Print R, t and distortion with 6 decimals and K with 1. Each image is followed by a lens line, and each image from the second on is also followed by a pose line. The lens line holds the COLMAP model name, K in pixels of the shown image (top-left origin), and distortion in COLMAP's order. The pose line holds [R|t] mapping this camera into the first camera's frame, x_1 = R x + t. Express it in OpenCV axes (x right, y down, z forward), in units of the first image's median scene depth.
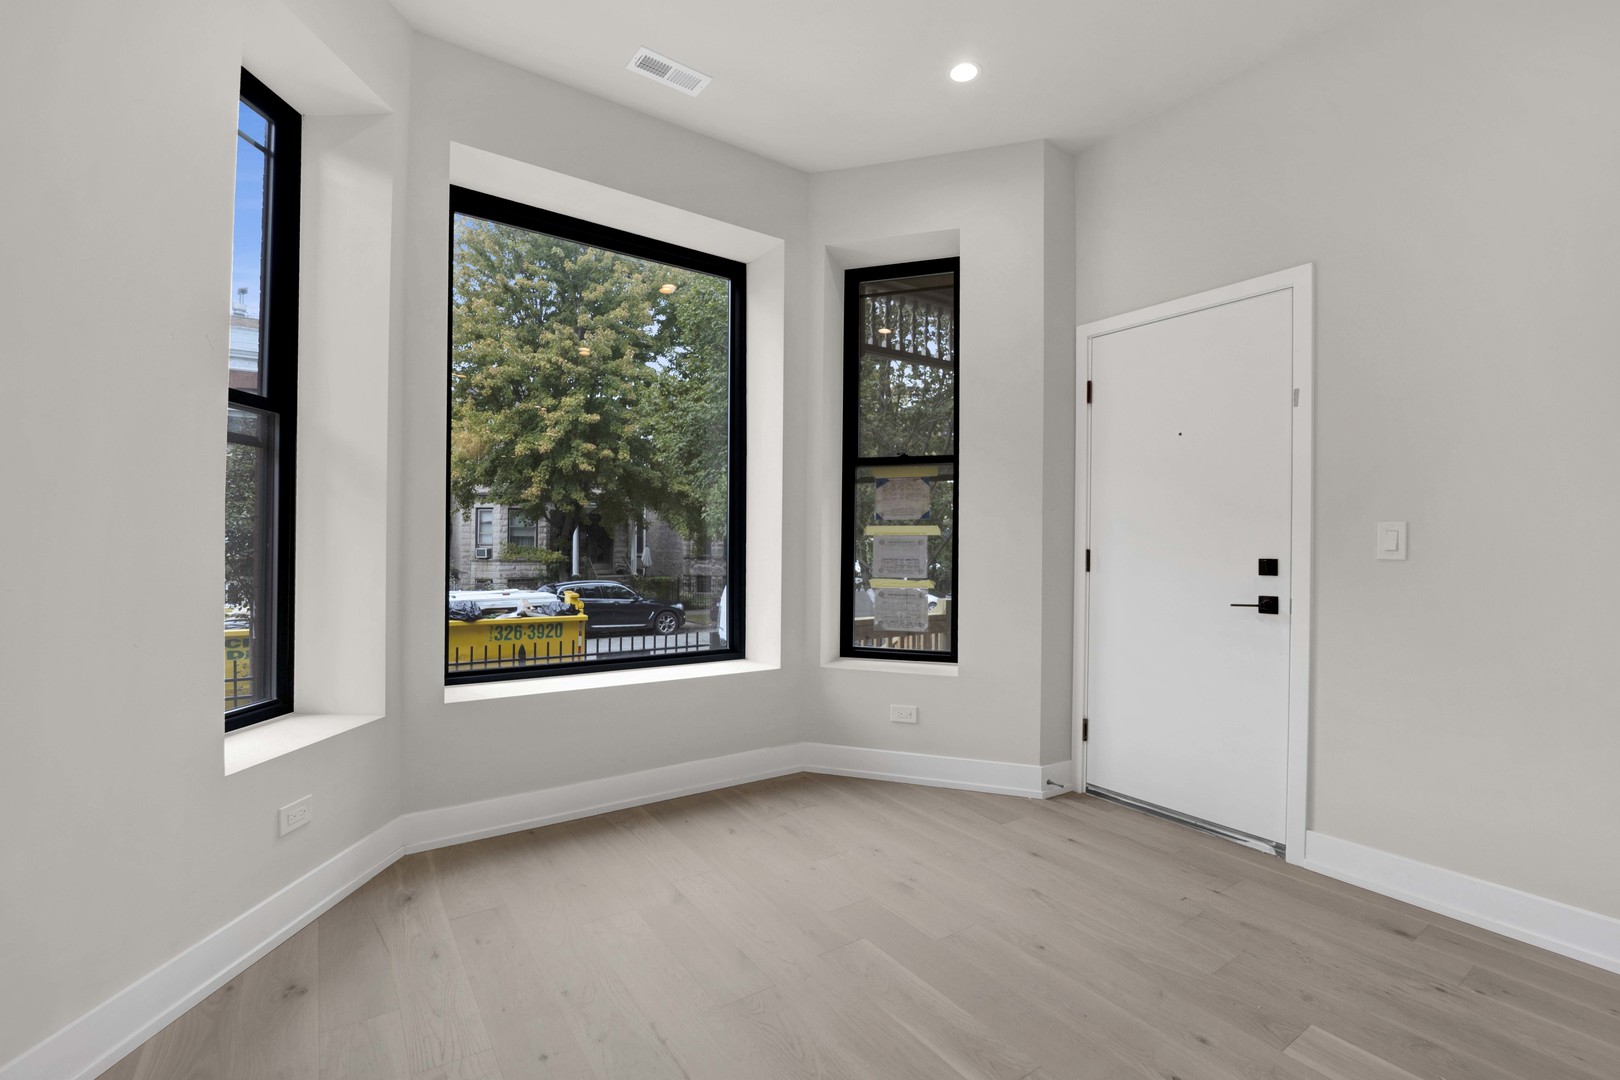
lens RADIAL K [[691.0, 0, 808.3], [0, 691.0, 545.4], [0, 0, 1]] dist [-0.014302, -0.001942]
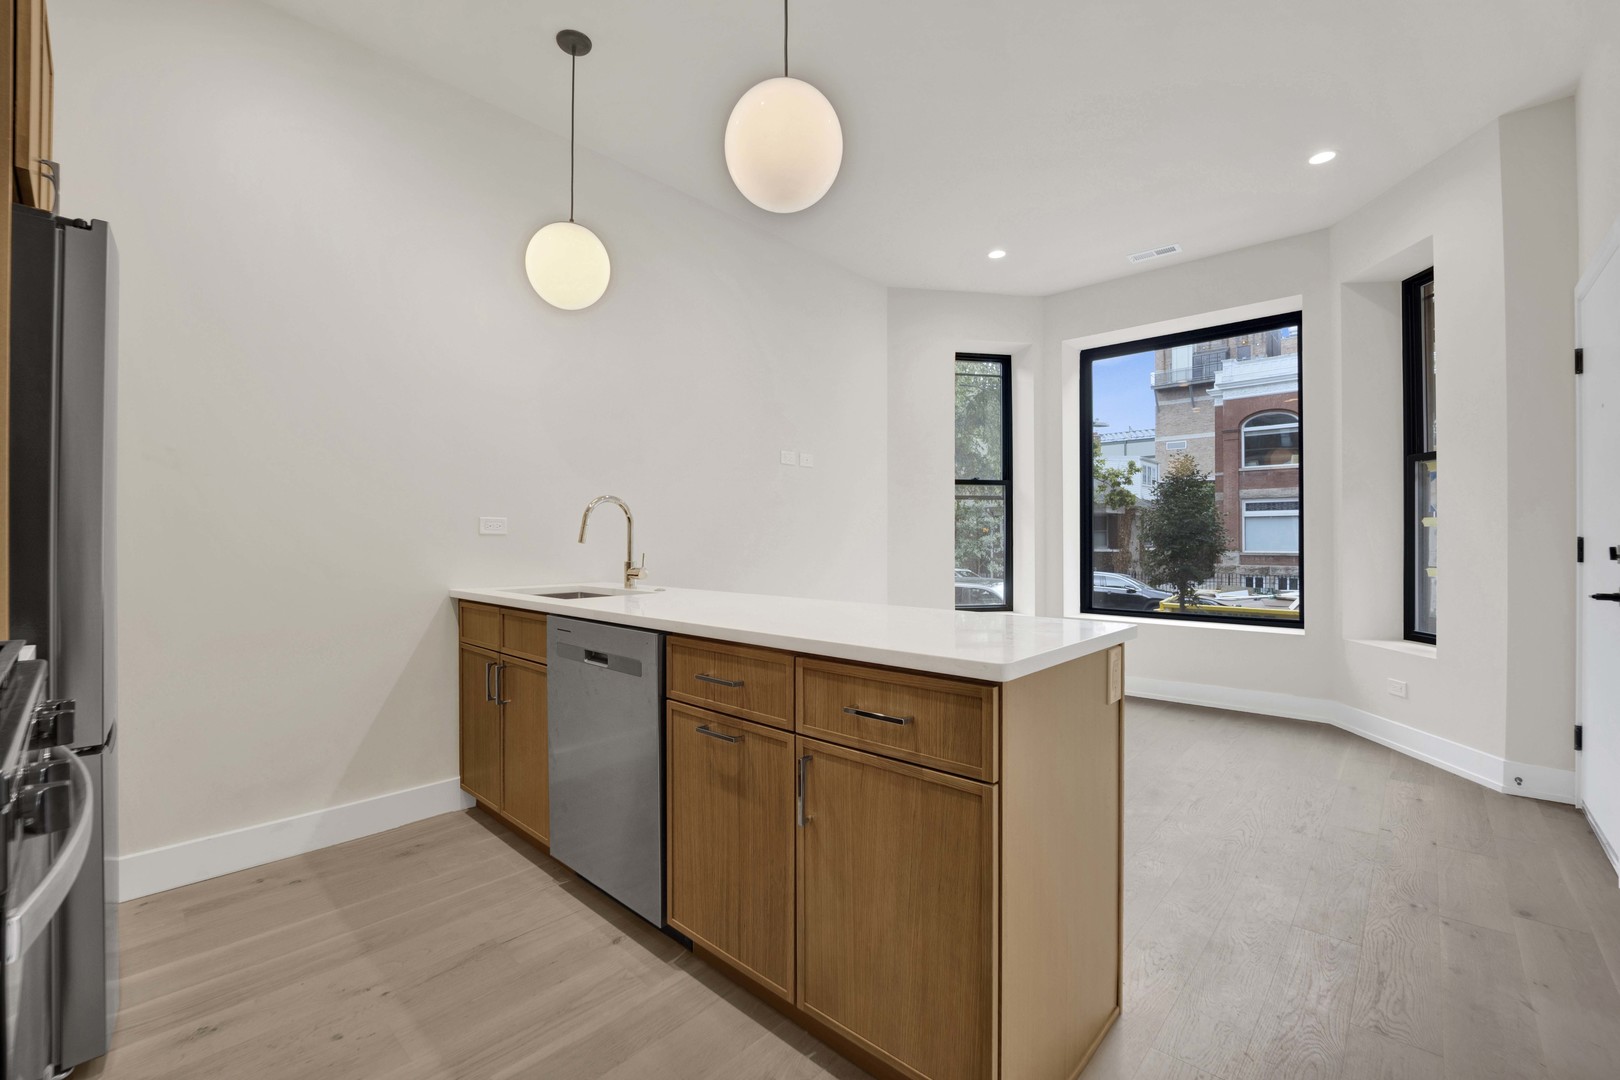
lens RADIAL K [[691.0, 0, 775.2], [0, 691.0, 540.5], [0, 0, 1]] dist [-0.014302, -0.001942]
pose [[0.179683, -0.017549, -0.983568, 1.332900], [0.013739, 0.999788, -0.015329, 0.011906], [0.983629, -0.010759, 0.179886, -0.230630]]
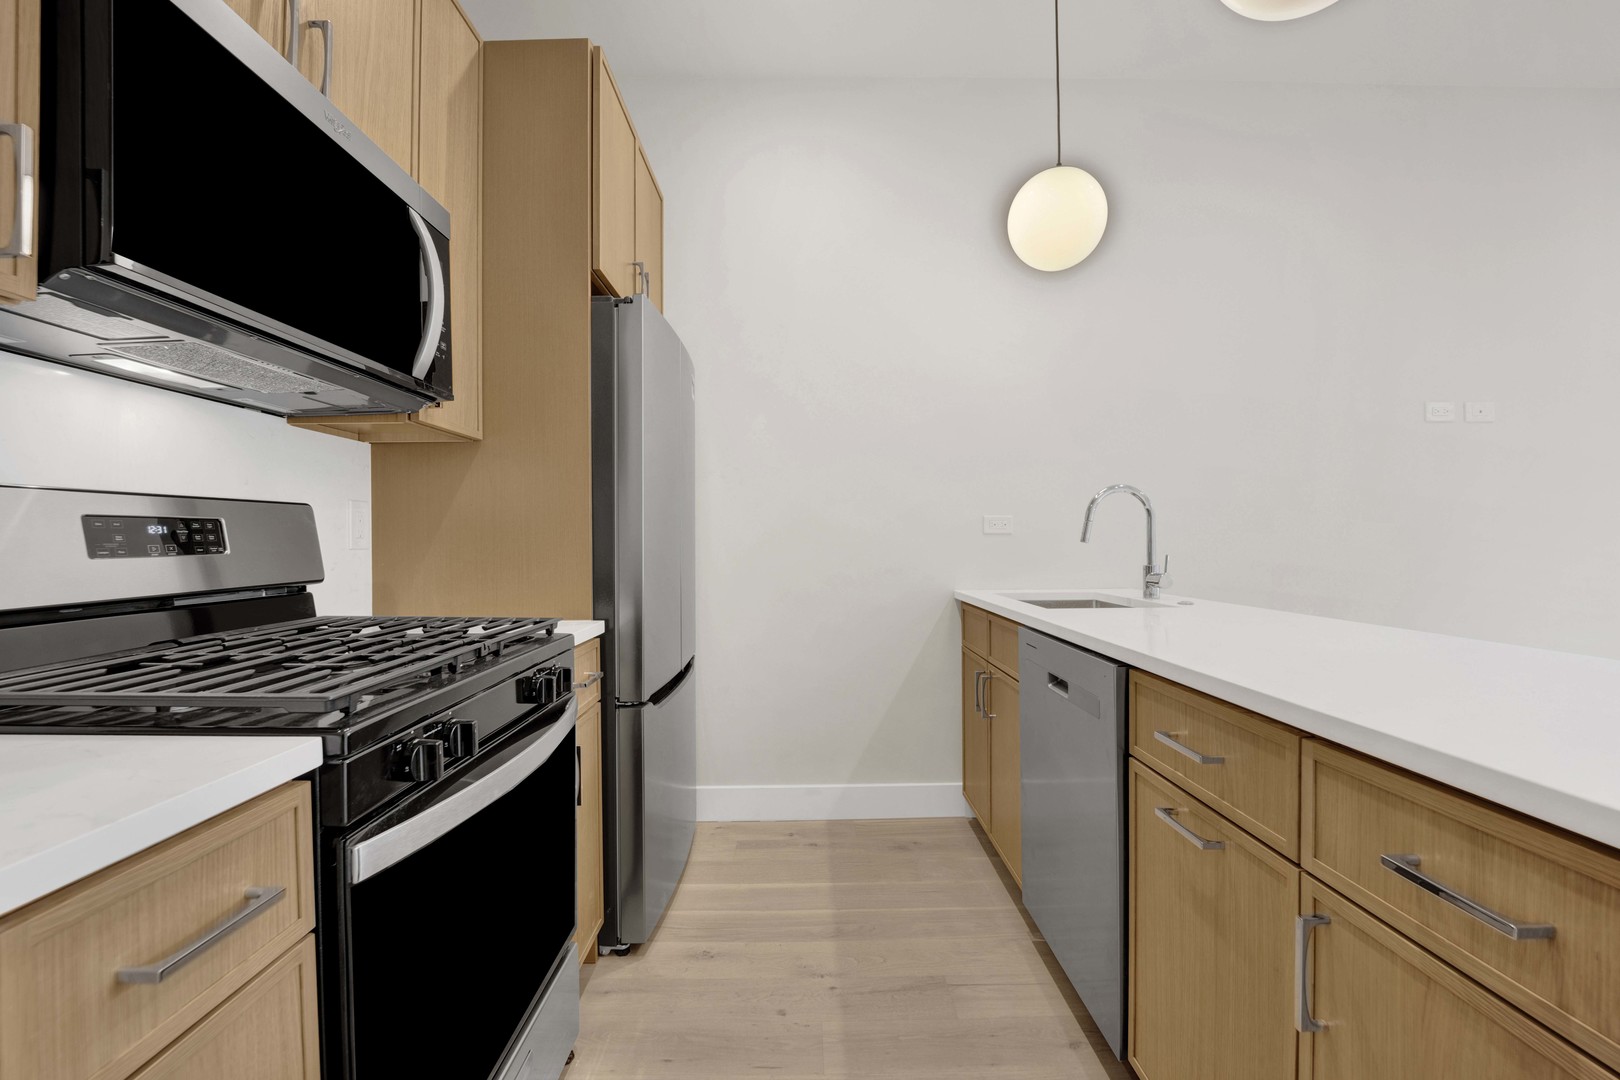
lens RADIAL K [[691.0, 0, 808.4], [0, 691.0, 542.6], [0, 0, 1]] dist [-0.014302, -0.001942]
pose [[-0.573423, -0.012370, -0.819166, 1.161768], [0.004343, 0.999826, -0.018138, 0.010137], [0.819248, -0.013959, -0.573269, -0.102623]]
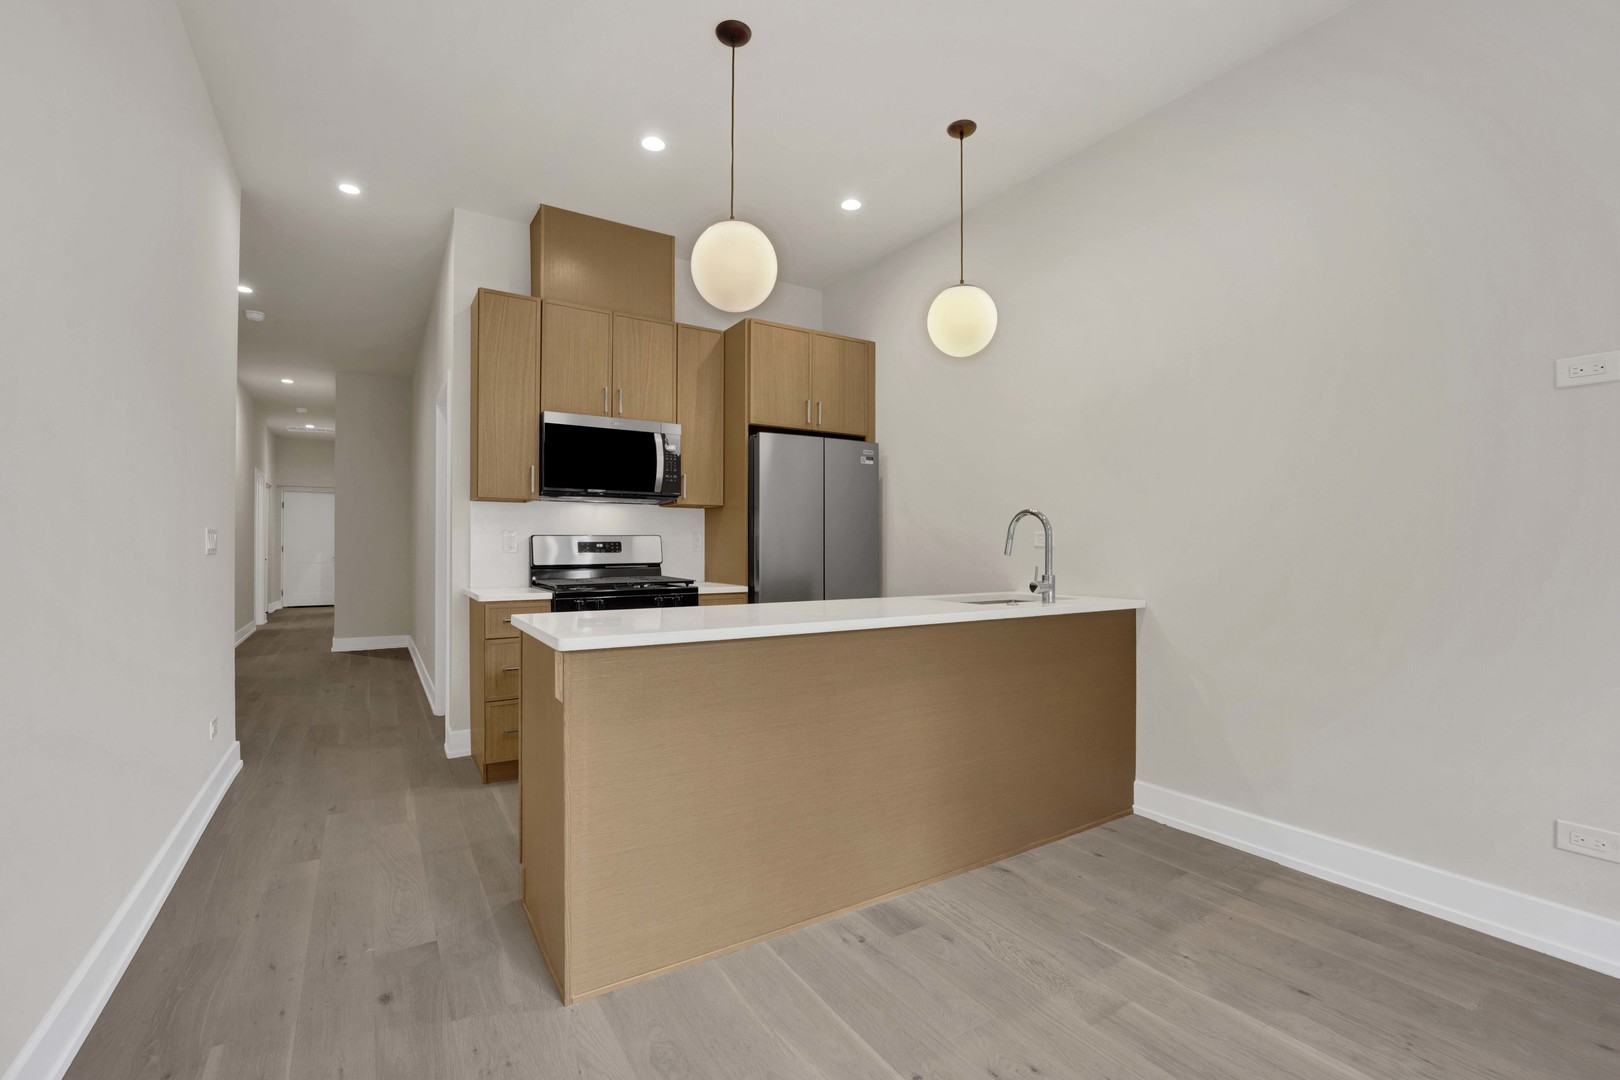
lens RADIAL K [[691.0, 0, 805.3], [0, 691.0, 543.8], [0, 0, 1]] dist [-0.014302, -0.001942]
pose [[-0.998188, -0.025996, 0.054258, 0.458598], [-0.027185, 0.999404, -0.021288, 0.008080], [-0.053673, -0.022724, -0.998300, 0.879381]]
